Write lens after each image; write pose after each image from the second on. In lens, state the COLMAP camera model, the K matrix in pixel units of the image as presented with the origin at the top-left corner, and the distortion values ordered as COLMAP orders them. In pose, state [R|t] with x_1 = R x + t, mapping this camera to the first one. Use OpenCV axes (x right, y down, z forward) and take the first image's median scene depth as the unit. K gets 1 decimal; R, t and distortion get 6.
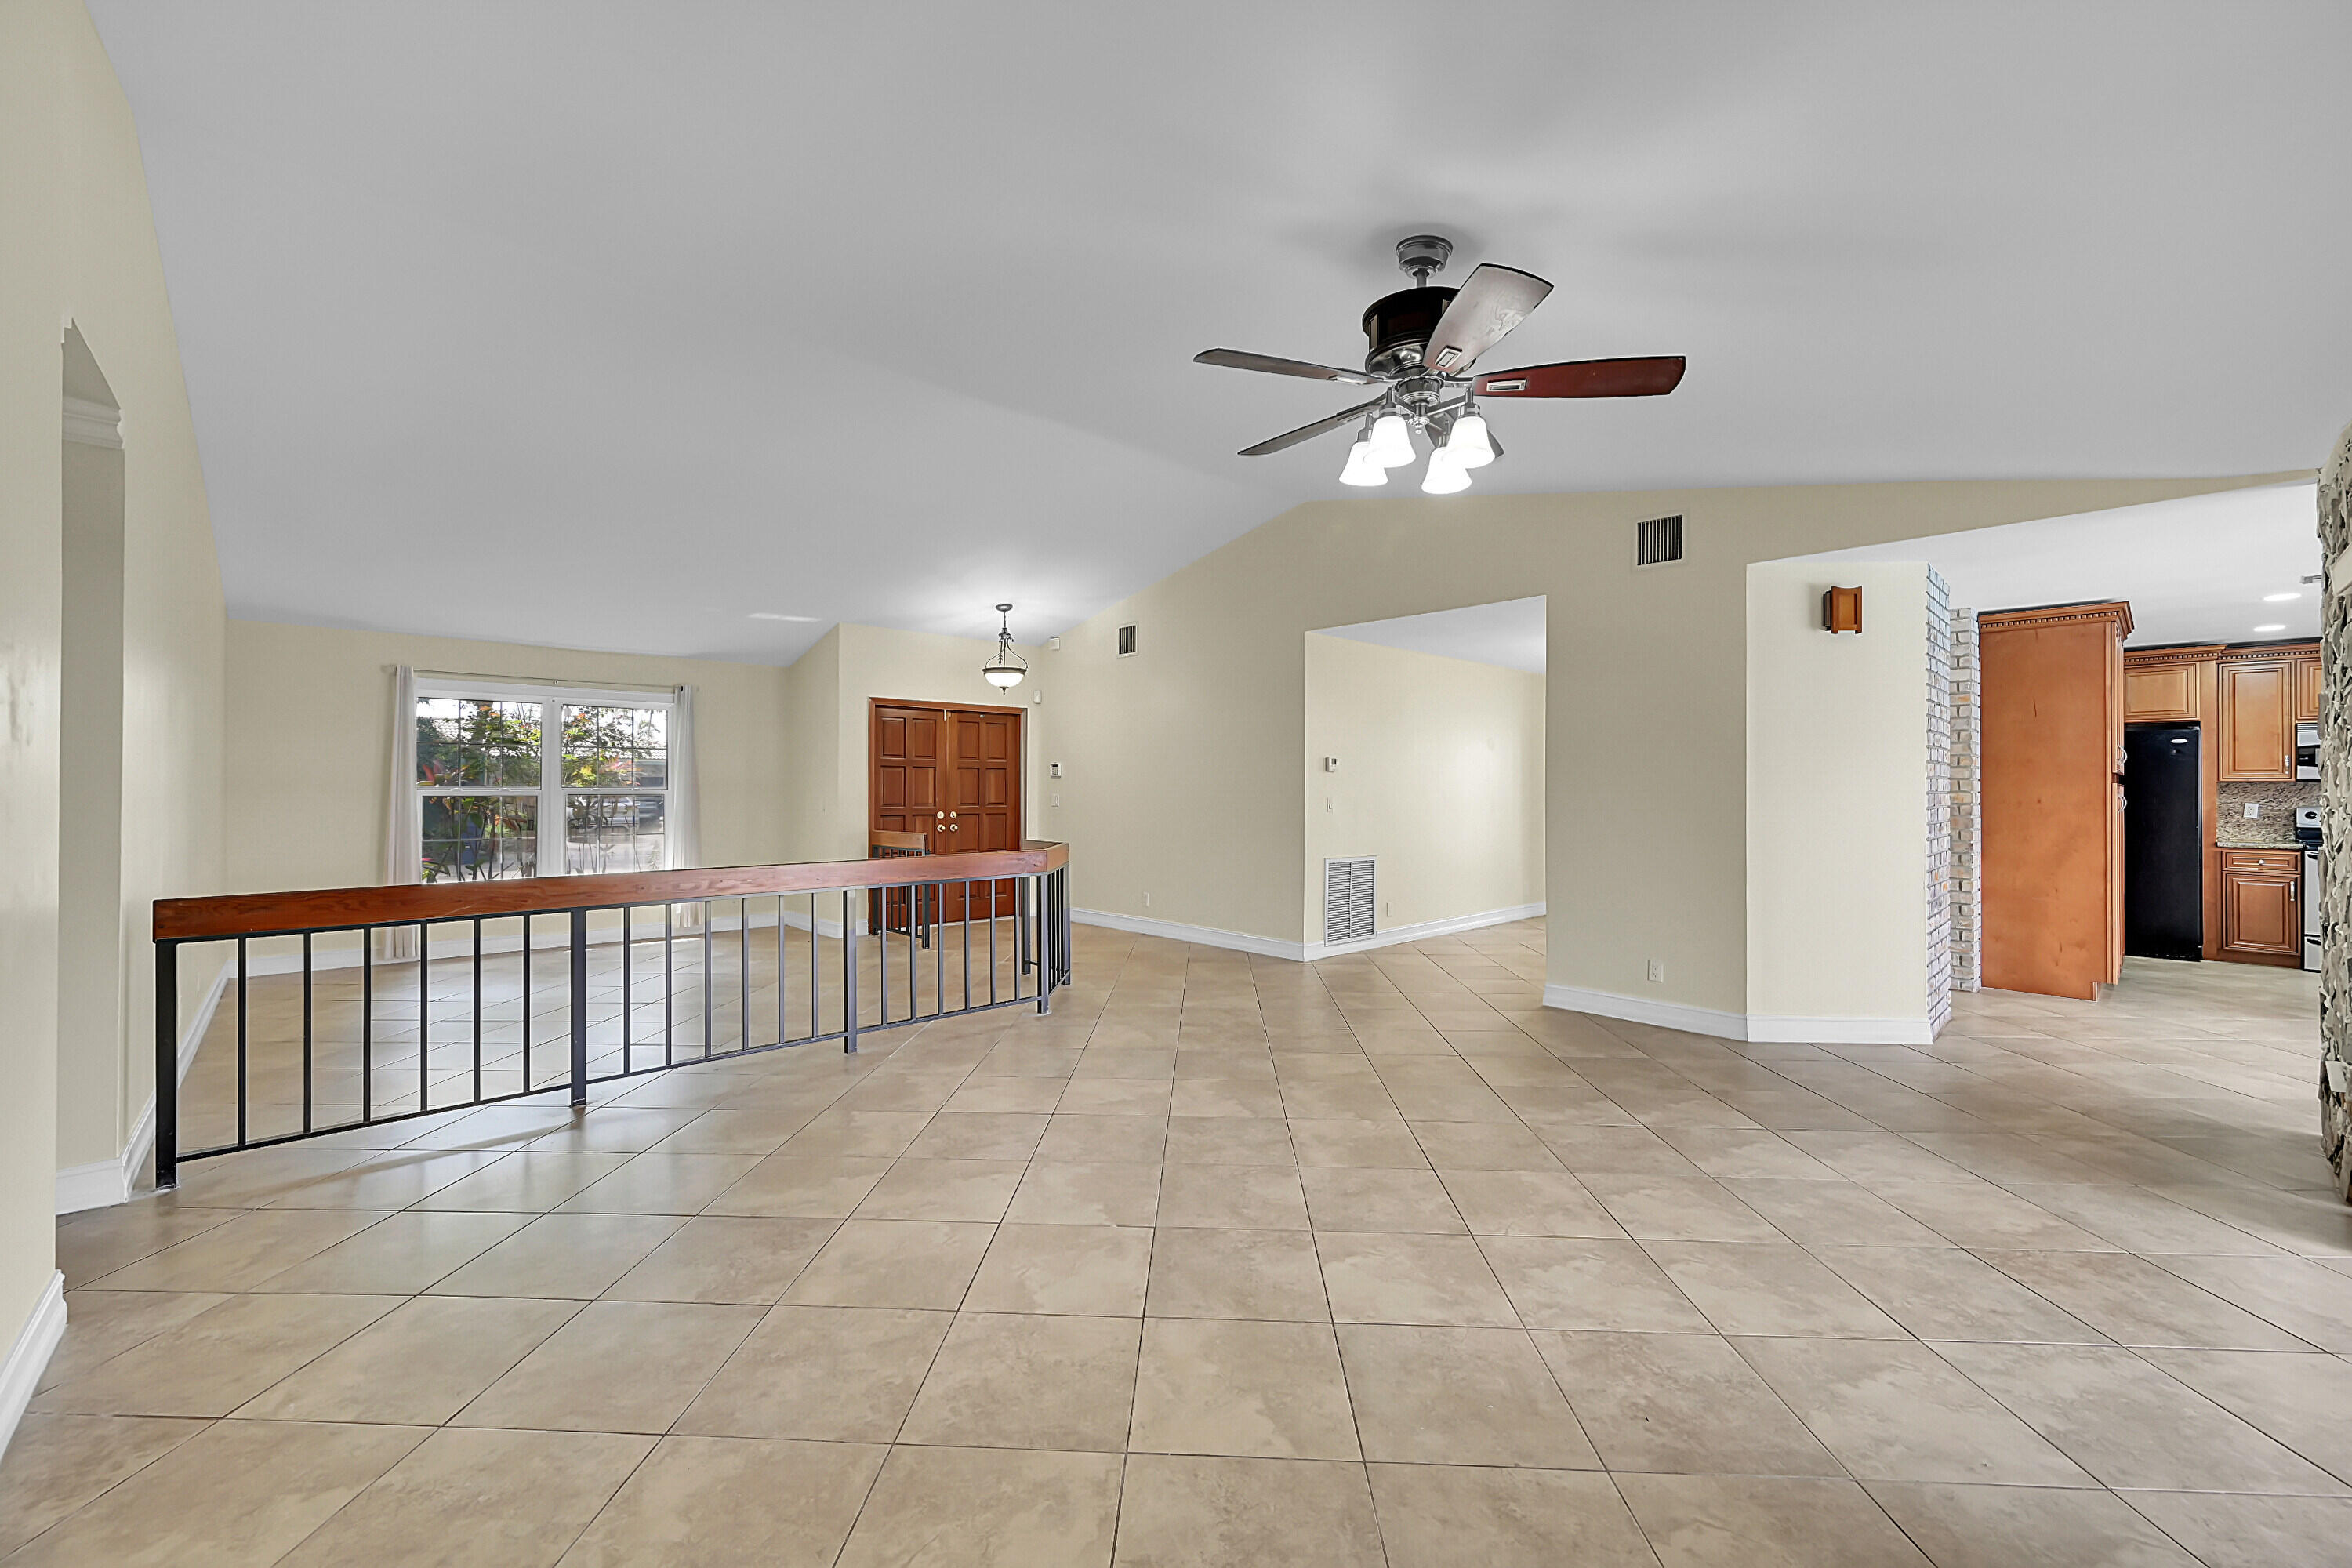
lens RADIAL K [[929.0, 0, 1176.0], [0, 929.0, 784.0], [0, 0, 1]] dist [0.000577, 0.000455]
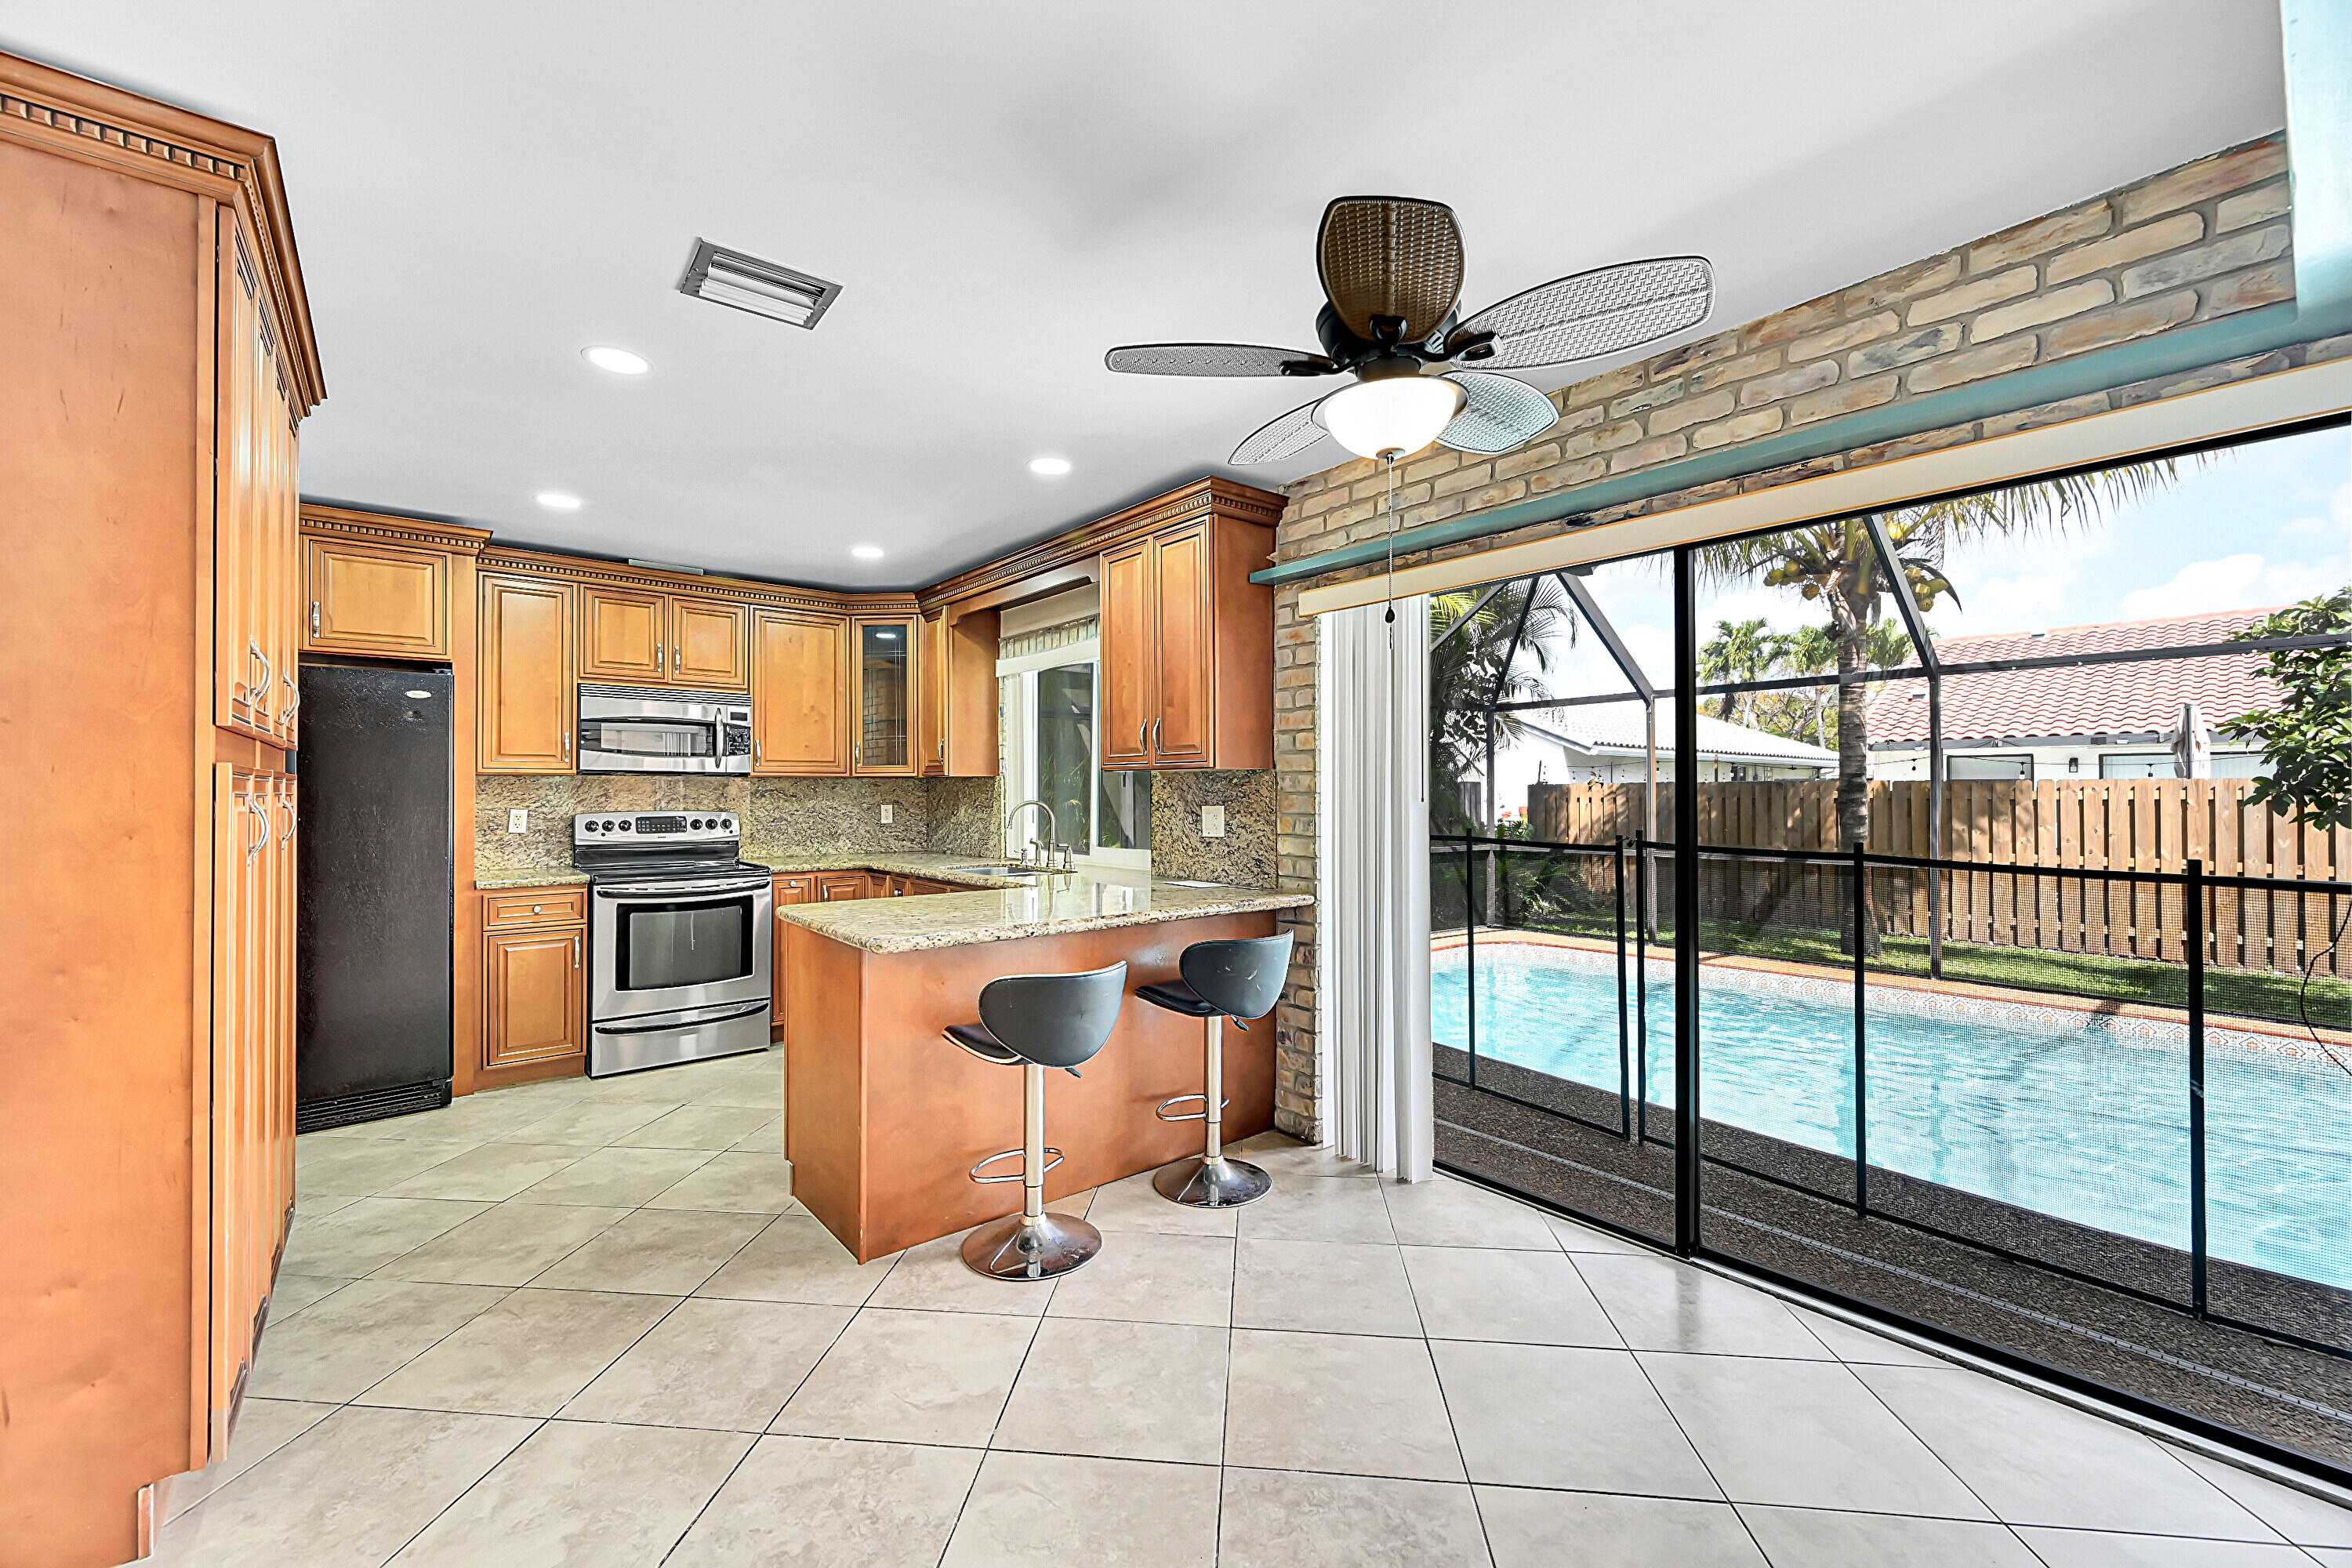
lens RADIAL K [[929.0, 0, 1176.0], [0, 929.0, 784.0], [0, 0, 1]] dist [0.000577, 0.000455]
pose [[0.062018, 0.004891, 0.998063, 0.592647], [-0.004216, 0.999980, -0.004638, 0.005131], [-0.998066, -0.003920, 0.062037, 0.550866]]
